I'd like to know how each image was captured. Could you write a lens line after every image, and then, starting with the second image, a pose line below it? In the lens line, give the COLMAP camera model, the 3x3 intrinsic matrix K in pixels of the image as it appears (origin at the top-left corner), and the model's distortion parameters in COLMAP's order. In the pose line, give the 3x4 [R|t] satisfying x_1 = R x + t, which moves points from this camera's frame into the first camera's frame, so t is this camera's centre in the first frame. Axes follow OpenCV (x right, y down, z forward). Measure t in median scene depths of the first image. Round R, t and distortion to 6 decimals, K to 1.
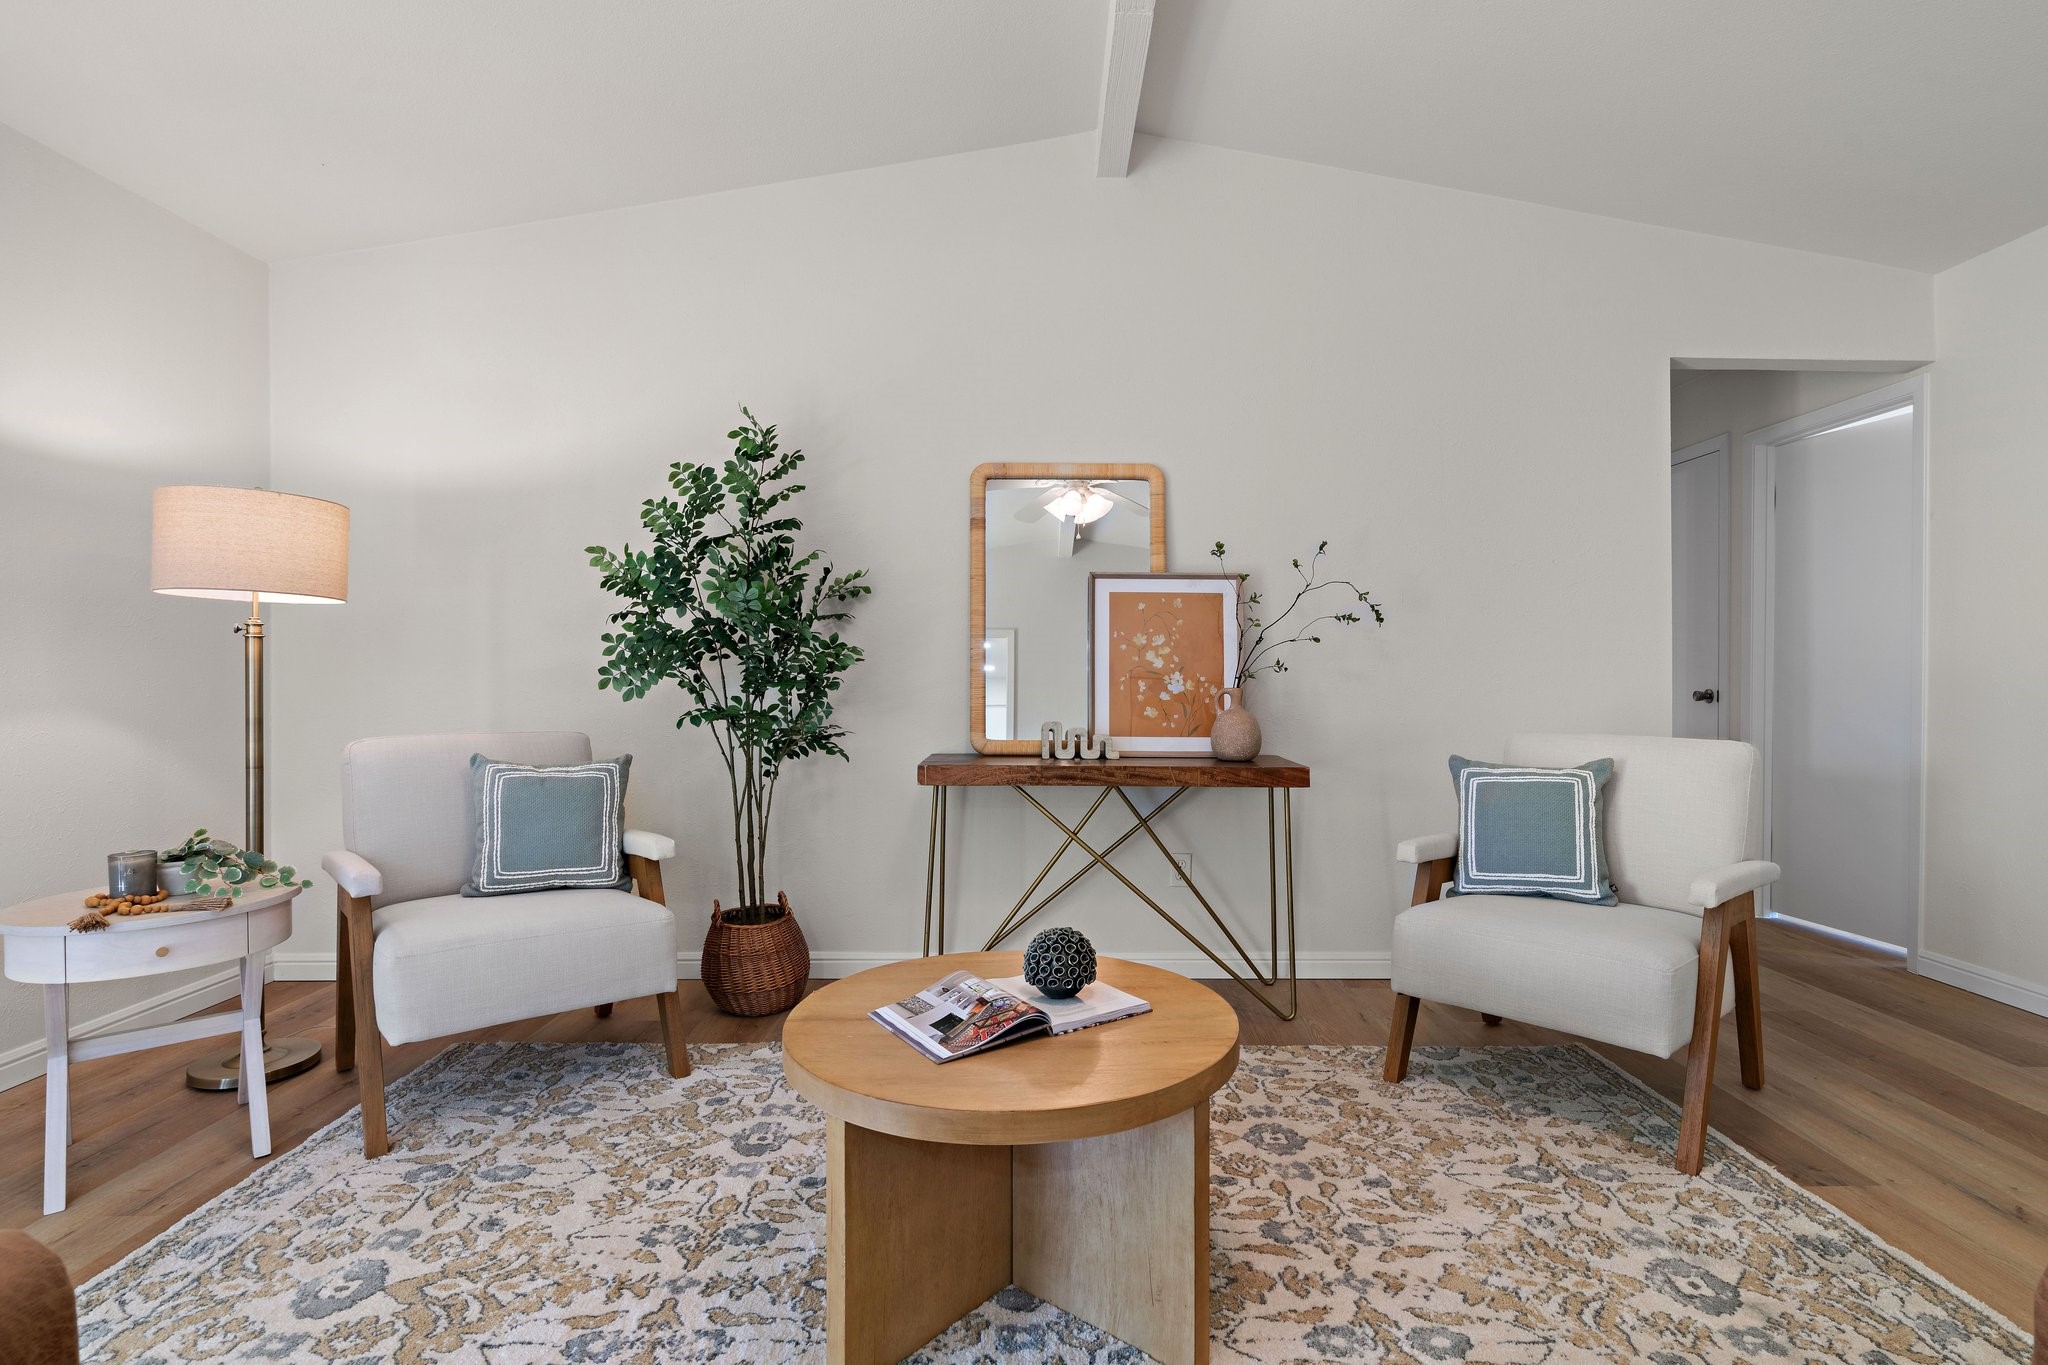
lens RADIAL K [[996.8, 0, 1046.0], [0, 996.8, 681.8], [0, 0, 1]] dist [-0.002340, 0.000016]
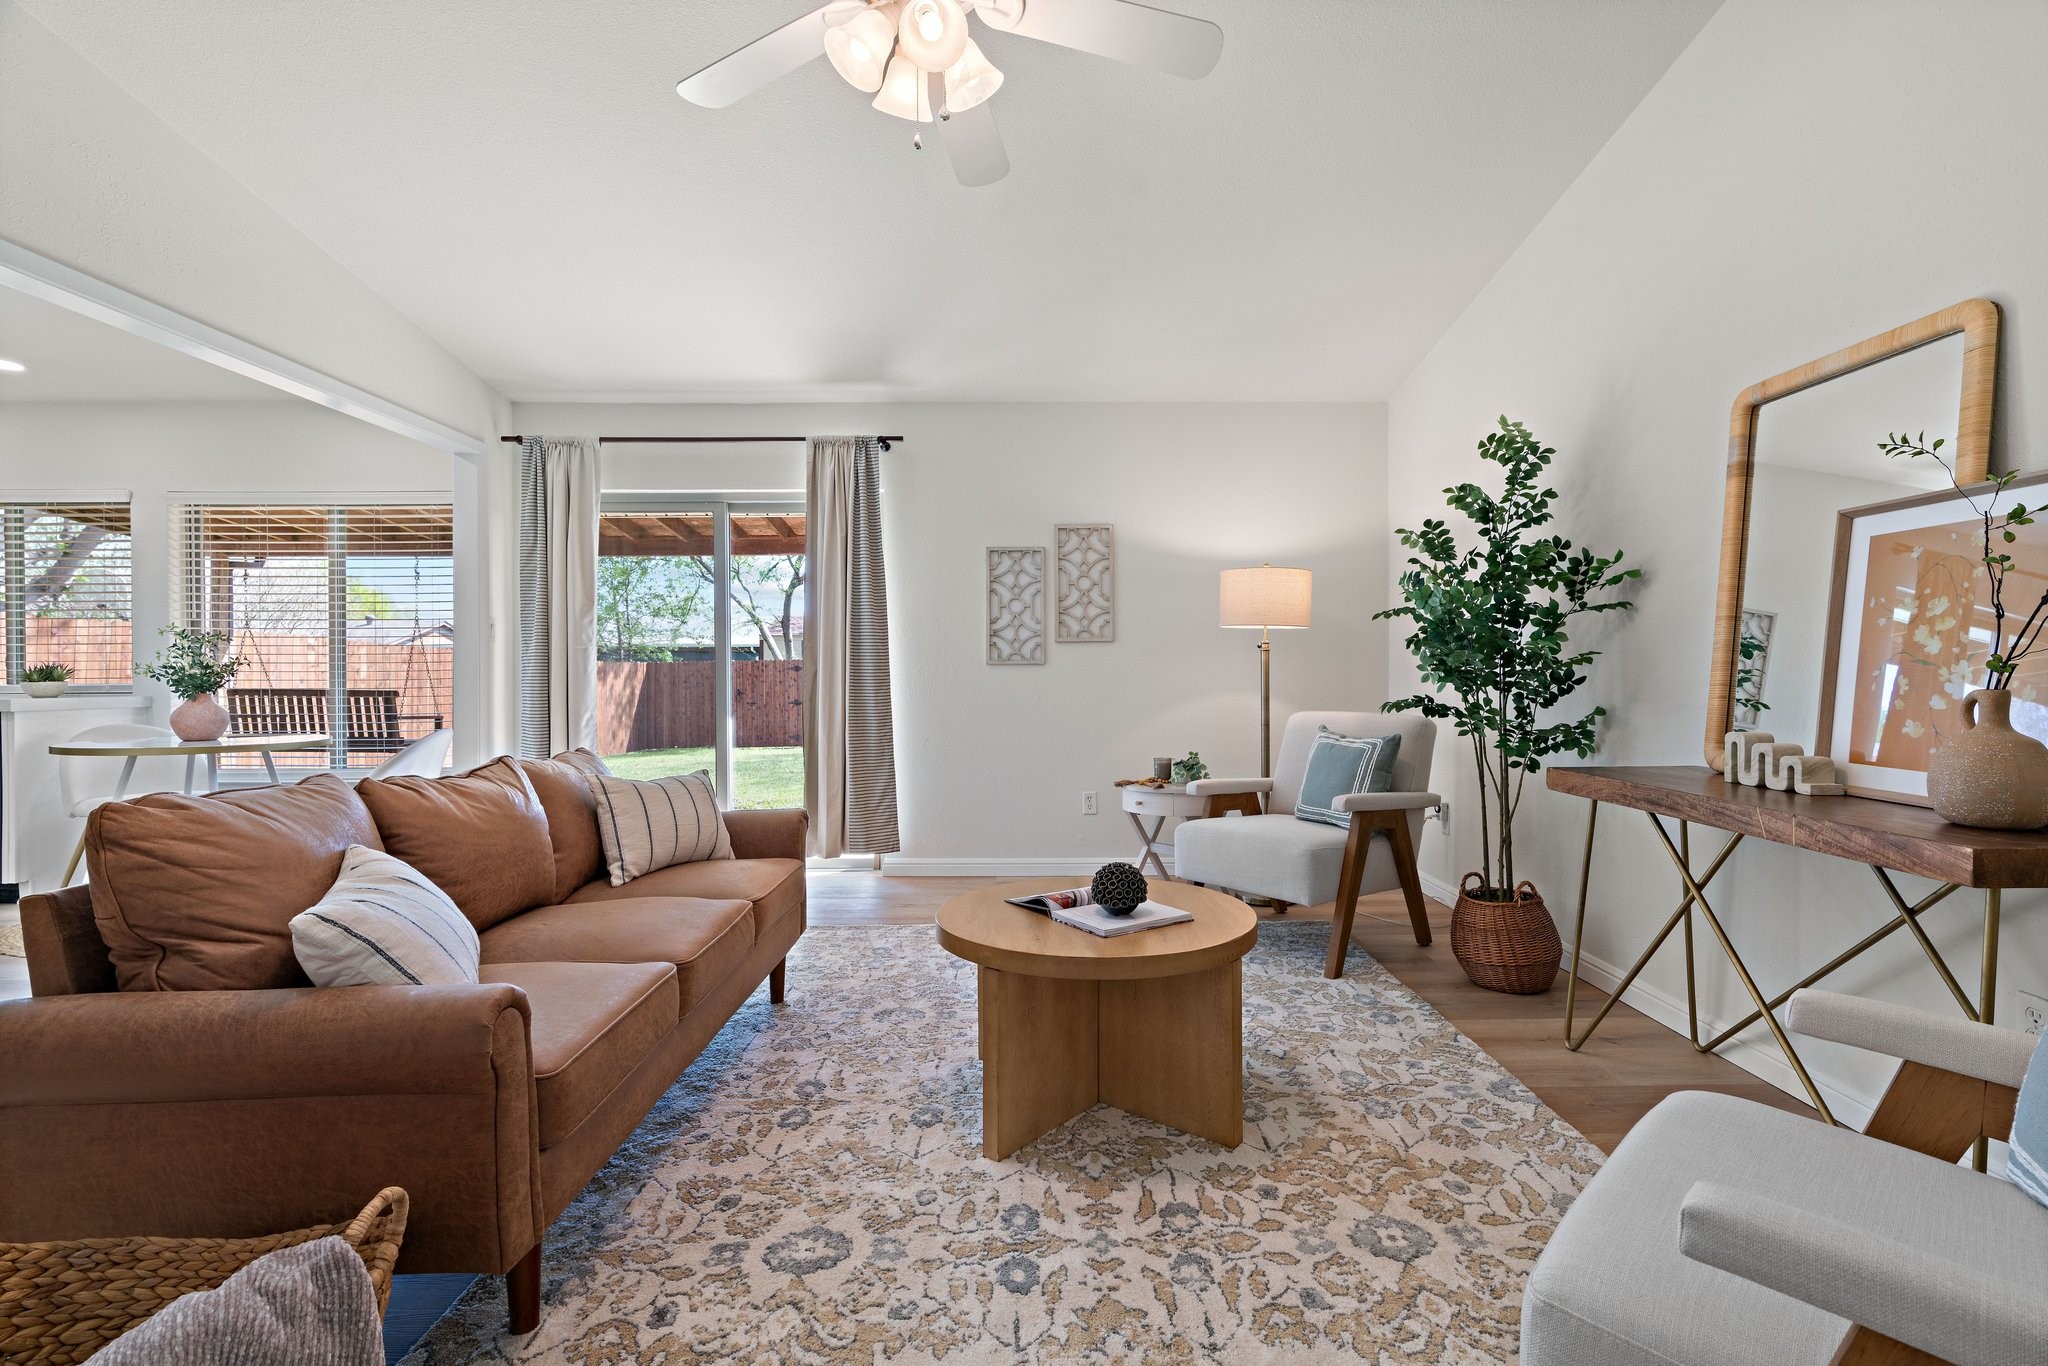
lens RADIAL K [[933.6, 0, 1035.5], [0, 933.6, 686.7], [0, 0, 1]] dist [-0.014477, 0.008856]
pose [[-0.006768, 0.010967, -0.999917, 1.038582], [-0.003329, 0.999934, 0.010989, 0.001194], [0.999972, 0.003403, -0.006731, 0.751198]]
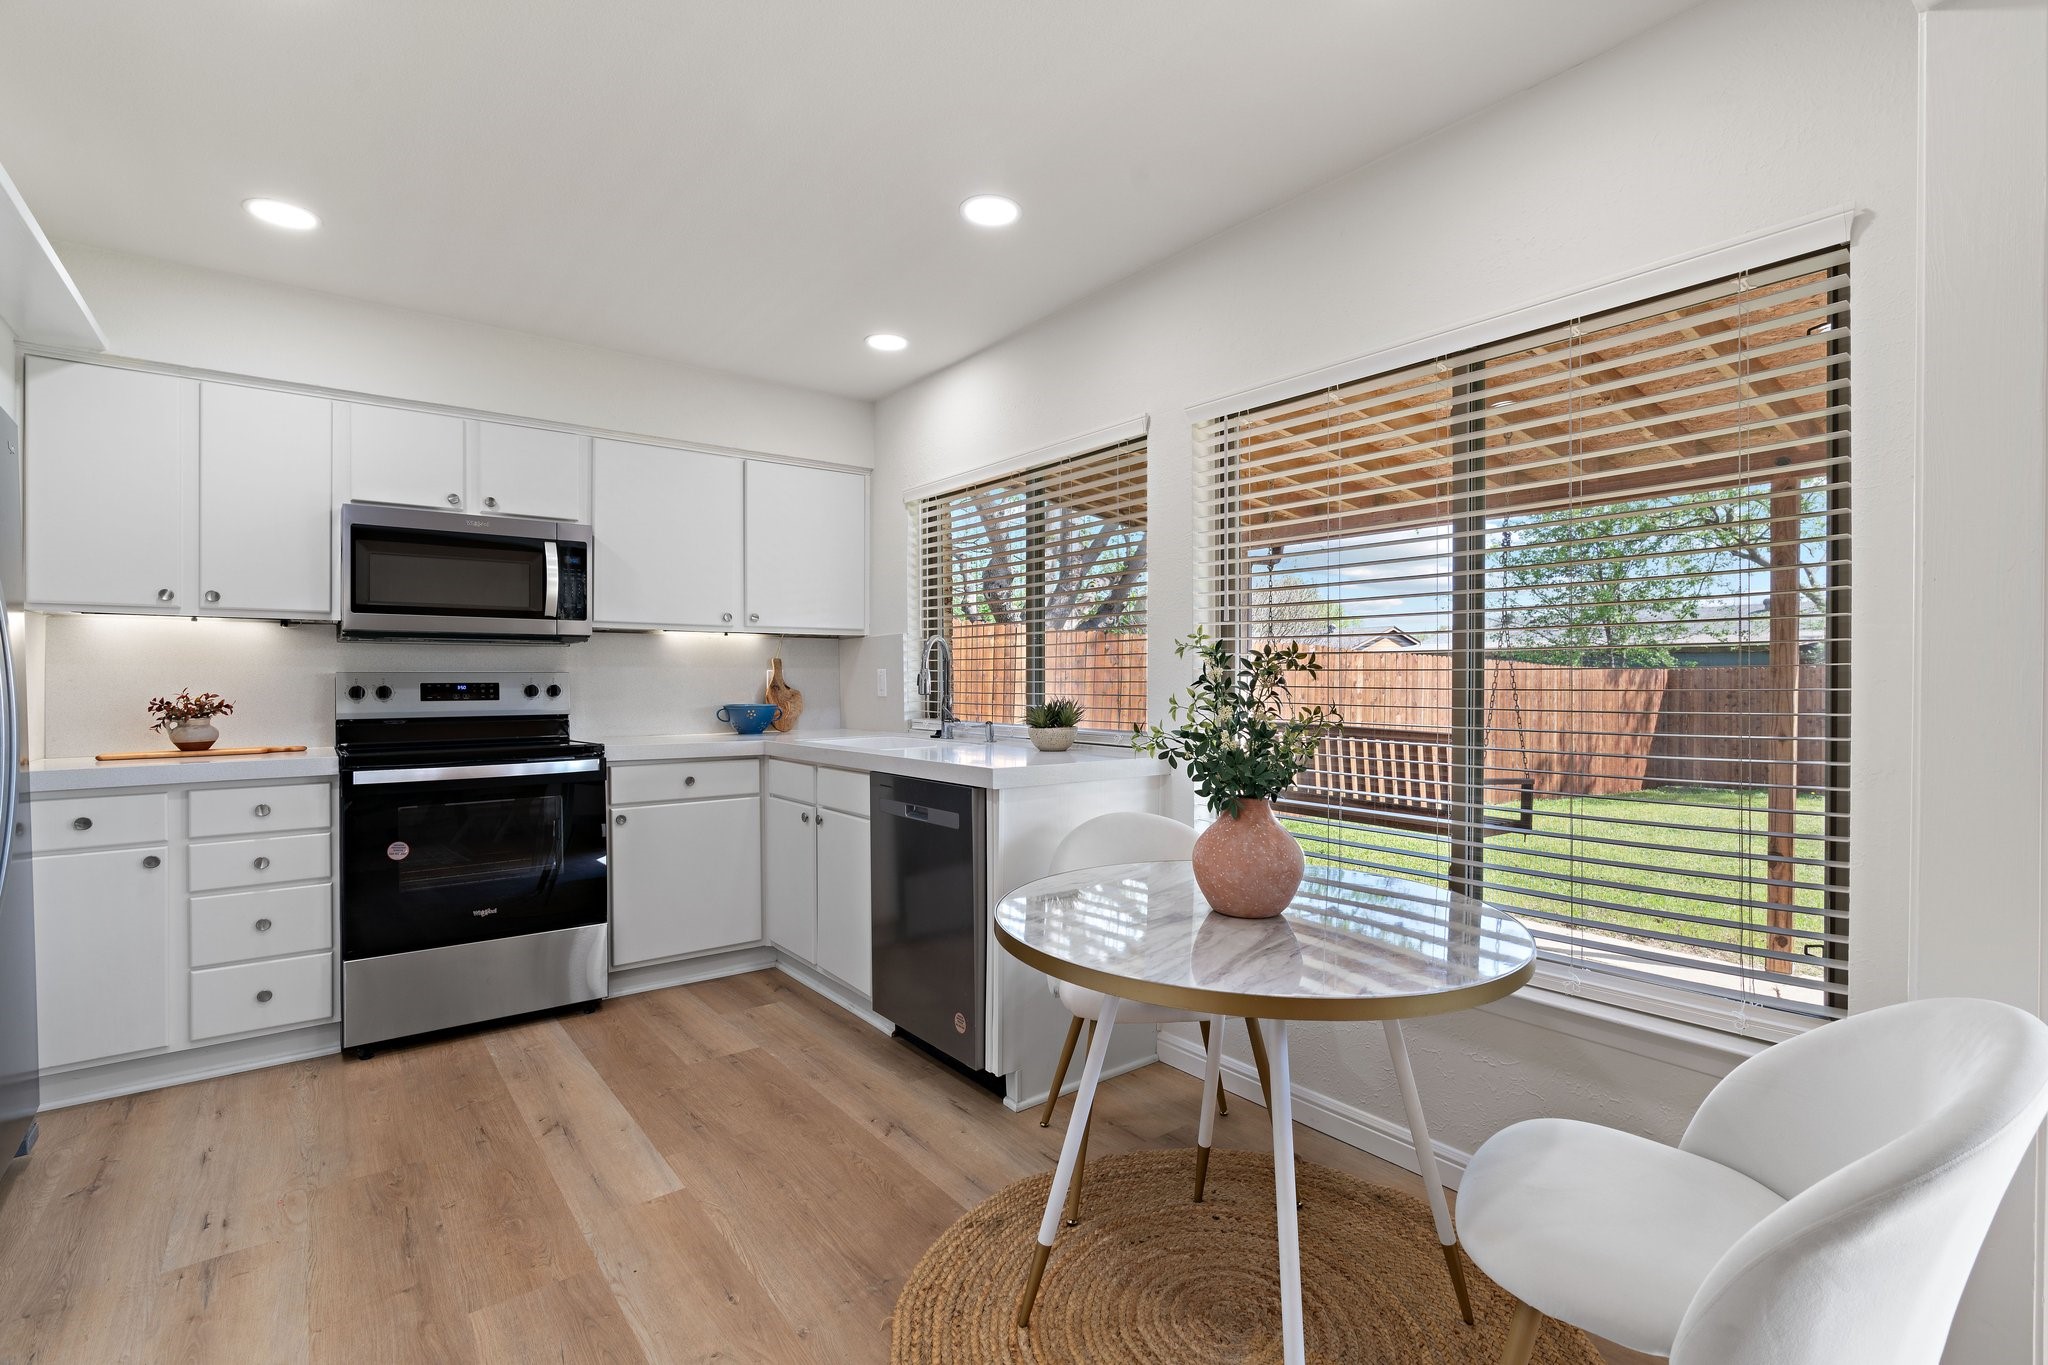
lens RADIAL K [[933.6, 0, 1035.5], [0, 933.6, 686.2], [0, 0, 1]] dist [-0.014477, 0.008856]
pose [[-0.798467, 0.004596, -0.602021, -0.251764], [-0.002470, 0.999937, 0.010909, -0.059349], [0.602033, 0.010197, -0.798406, -0.469183]]
